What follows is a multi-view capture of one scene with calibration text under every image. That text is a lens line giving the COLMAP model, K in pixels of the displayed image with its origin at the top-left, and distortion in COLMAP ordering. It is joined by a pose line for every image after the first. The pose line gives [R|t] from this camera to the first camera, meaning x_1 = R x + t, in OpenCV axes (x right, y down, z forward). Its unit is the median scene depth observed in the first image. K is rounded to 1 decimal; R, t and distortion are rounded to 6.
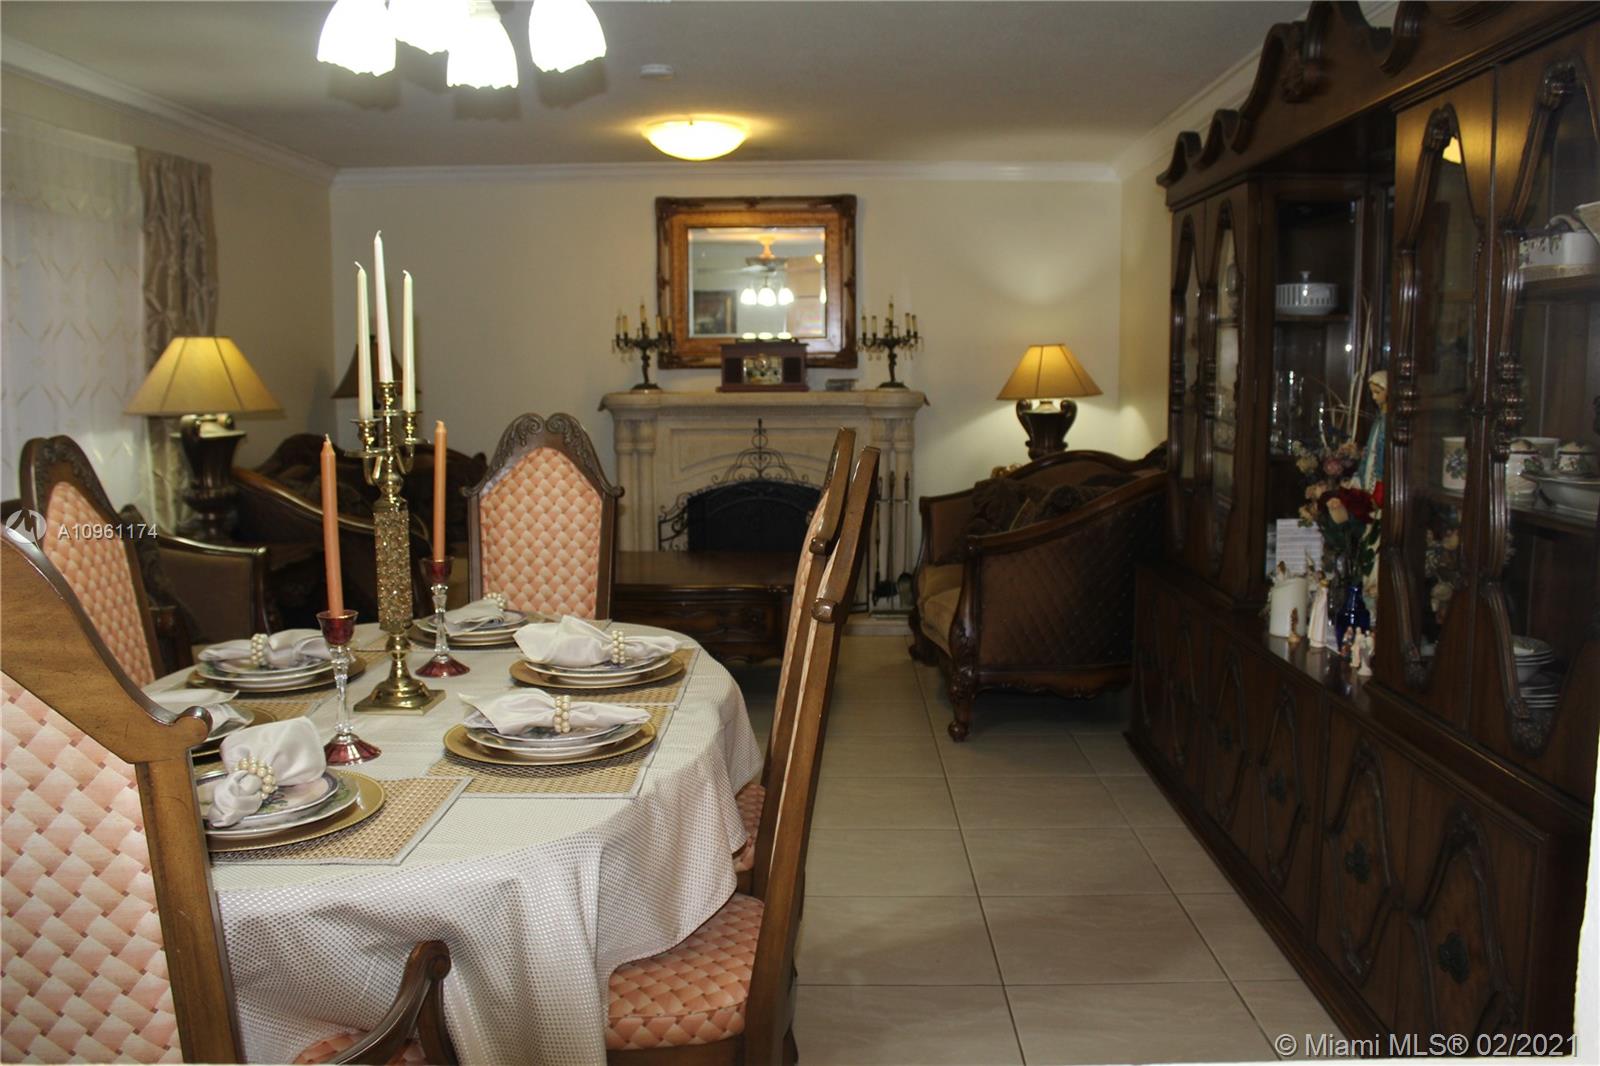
lens RADIAL K [[1334.9, 0, 806.3], [0, 1334.9, 541.5], [0, 0, 1]] dist [-0.149088, 0.106949]
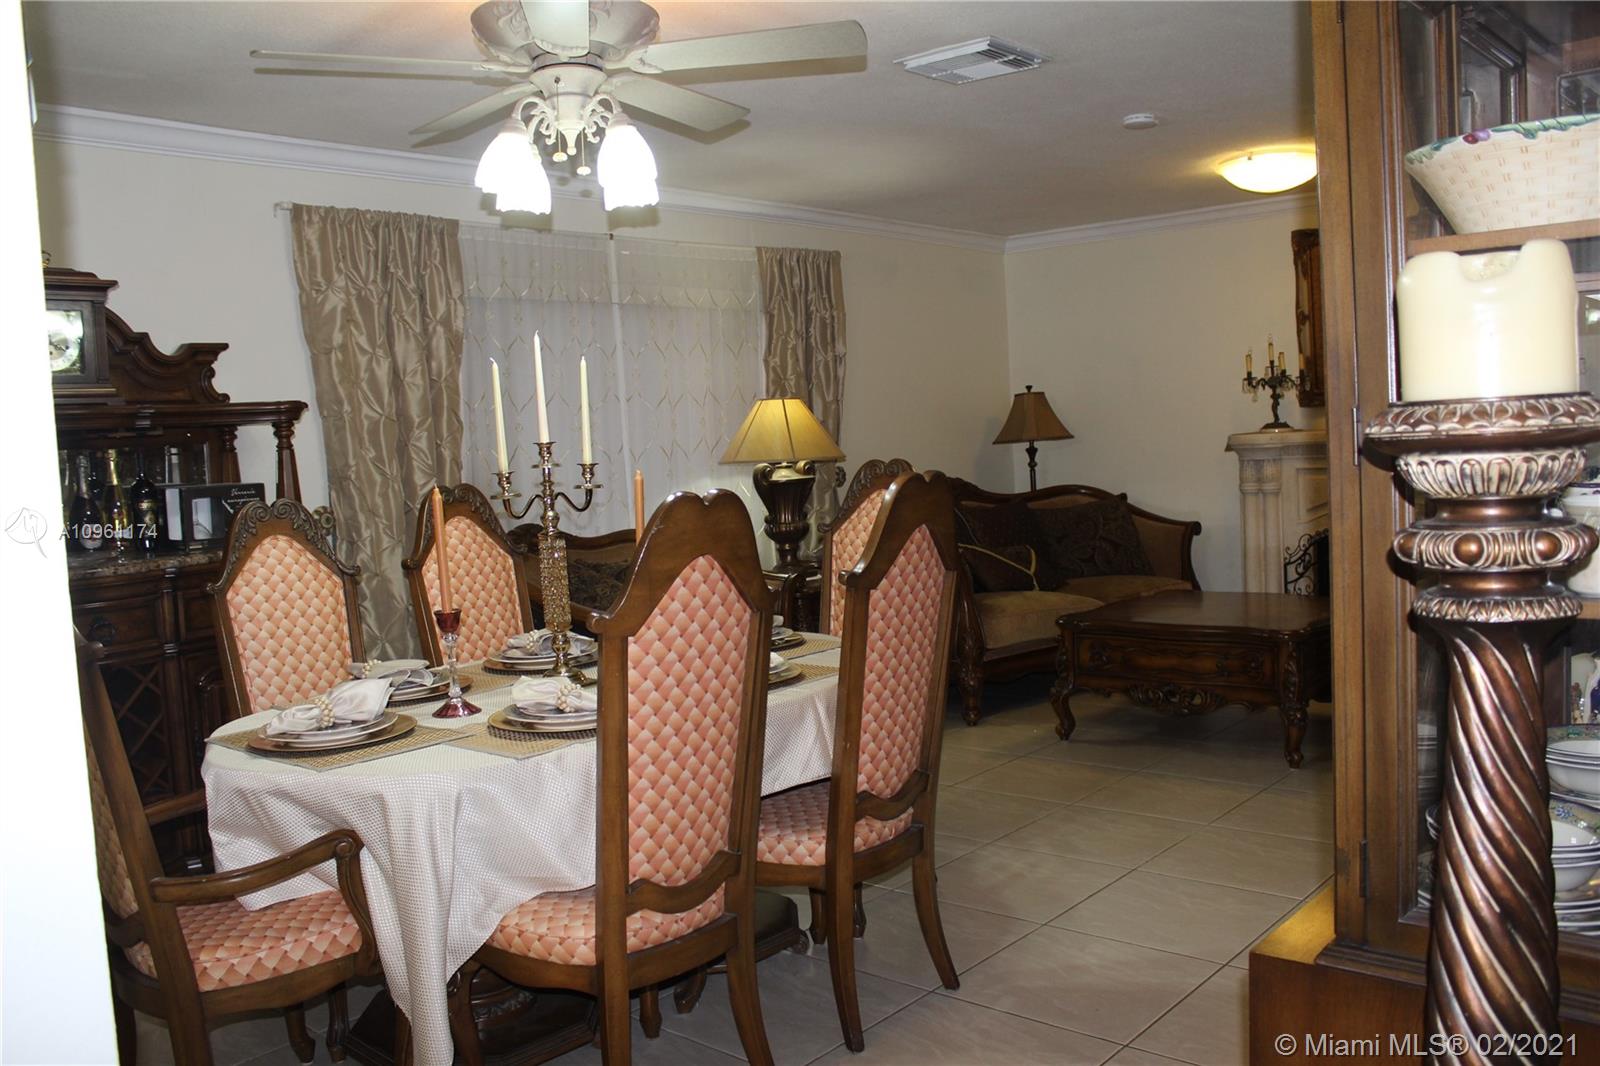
lens RADIAL K [[1334.9, 0, 811.6], [0, 1334.9, 525.3], [0, 0, 1]] dist [-0.149088, 0.106949]
pose [[0.761697, 0.010722, -0.647844, 0.249745], [-0.037275, 0.998932, -0.027294, -0.003701], [0.646860, 0.044938, 0.761284, 0.045804]]
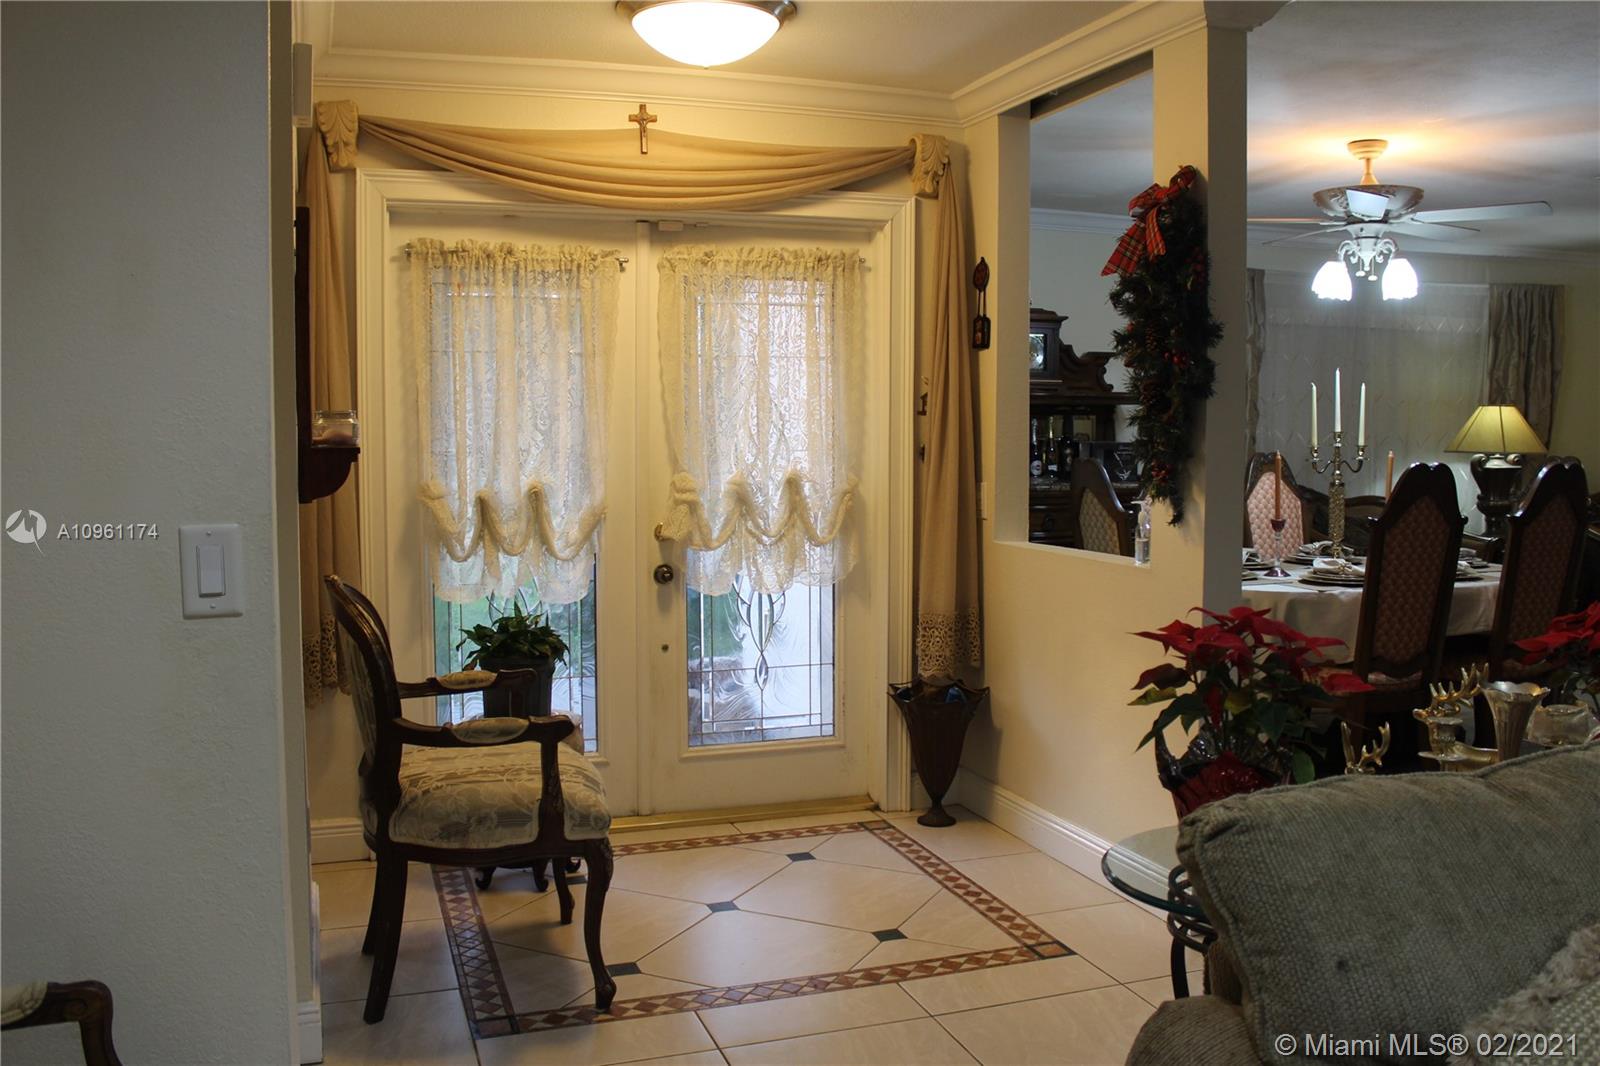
lens RADIAL K [[1334.9, 0, 804.5], [0, 1334.9, 518.7], [0, 0, 1]] dist [-0.149088, 0.106949]
pose [[0.327890, 0.074179, -0.941799, 0.501731], [-0.126611, 0.991370, 0.034003, 0.022446], [0.936193, 0.108092, 0.334452, -0.204013]]
